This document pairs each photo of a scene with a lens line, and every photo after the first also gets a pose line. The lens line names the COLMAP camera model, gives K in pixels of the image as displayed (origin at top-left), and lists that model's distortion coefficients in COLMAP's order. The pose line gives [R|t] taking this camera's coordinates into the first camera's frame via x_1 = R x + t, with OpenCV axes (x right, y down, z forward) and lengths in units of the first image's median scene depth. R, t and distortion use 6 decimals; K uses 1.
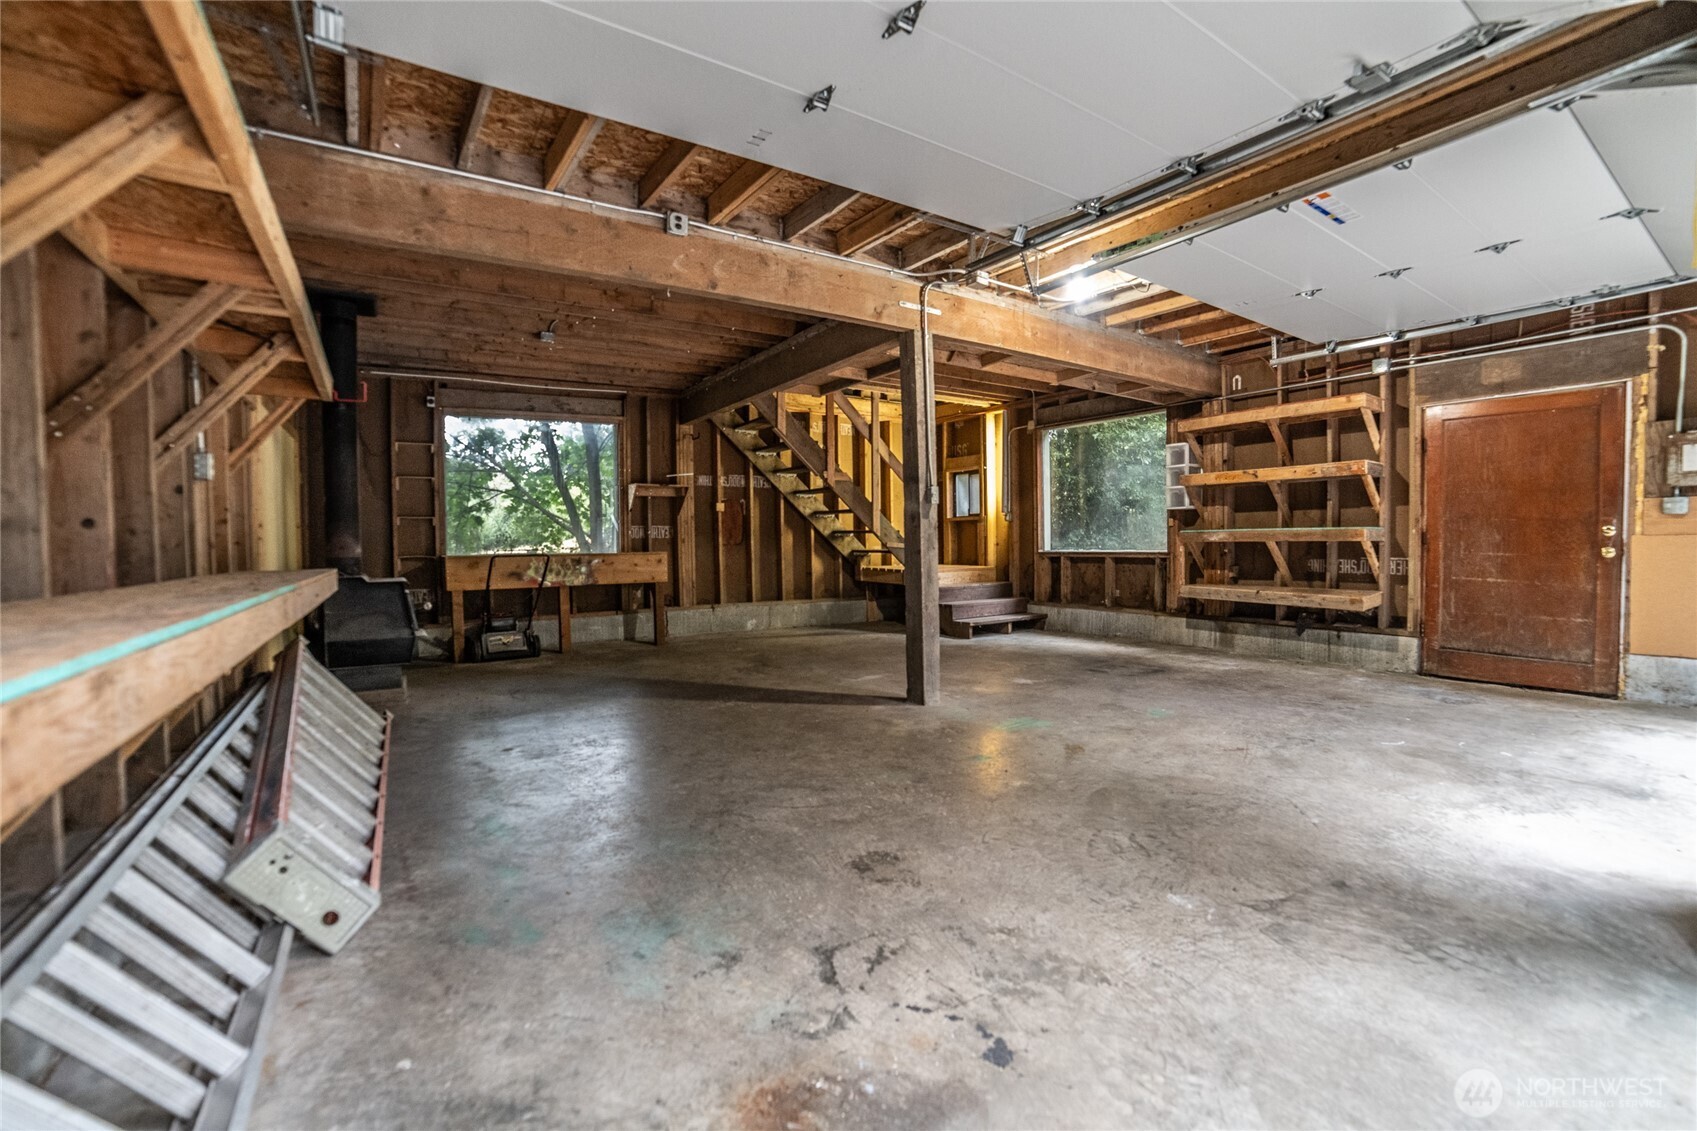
lens RADIAL K [[692.3, 0, 859.6], [0, 692.3, 564.9], [0, 0, 1]] dist [-0.084332, 0.027098]
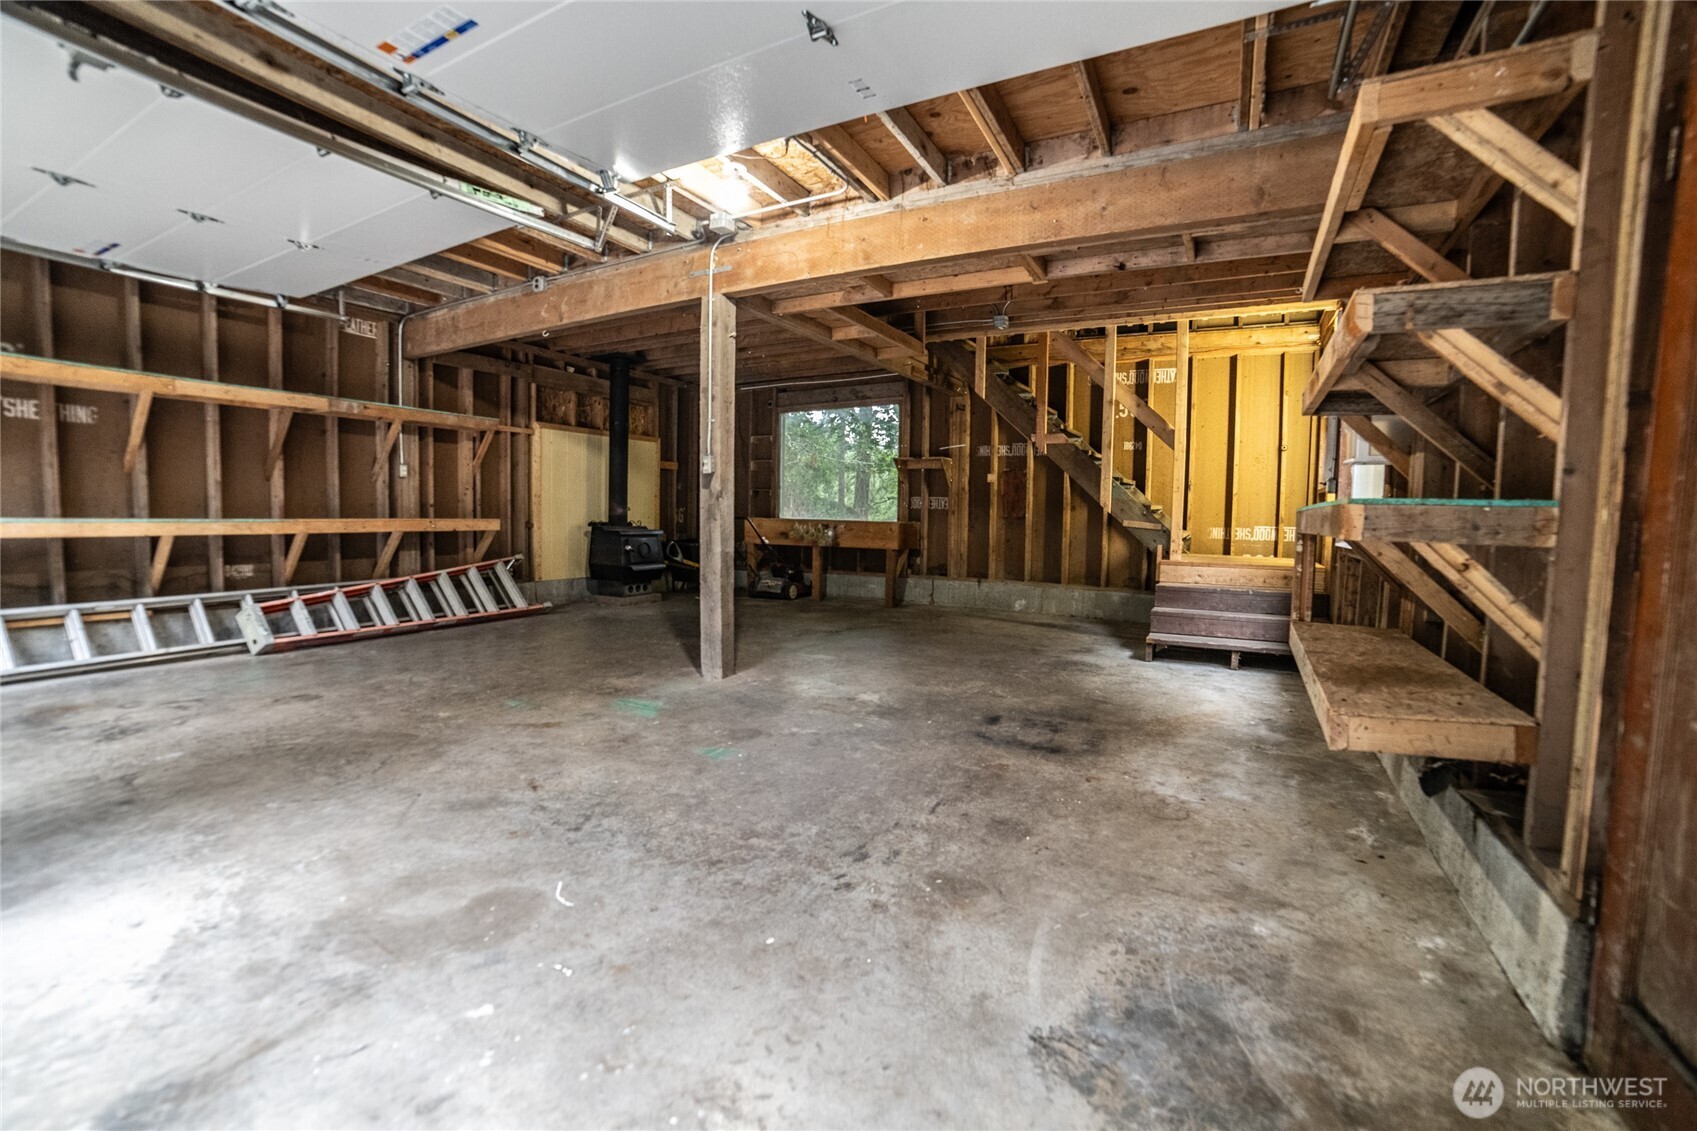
lens RADIAL K [[692.3, 0, 859.6], [0, 692.3, 564.9], [0, 0, 1]] dist [-0.084332, 0.027098]
pose [[0.479871, 0.089155, -0.872797, 1.552774], [-0.055773, 0.995911, 0.071066, -0.060736], [0.875564, 0.014576, 0.482882, 1.055034]]
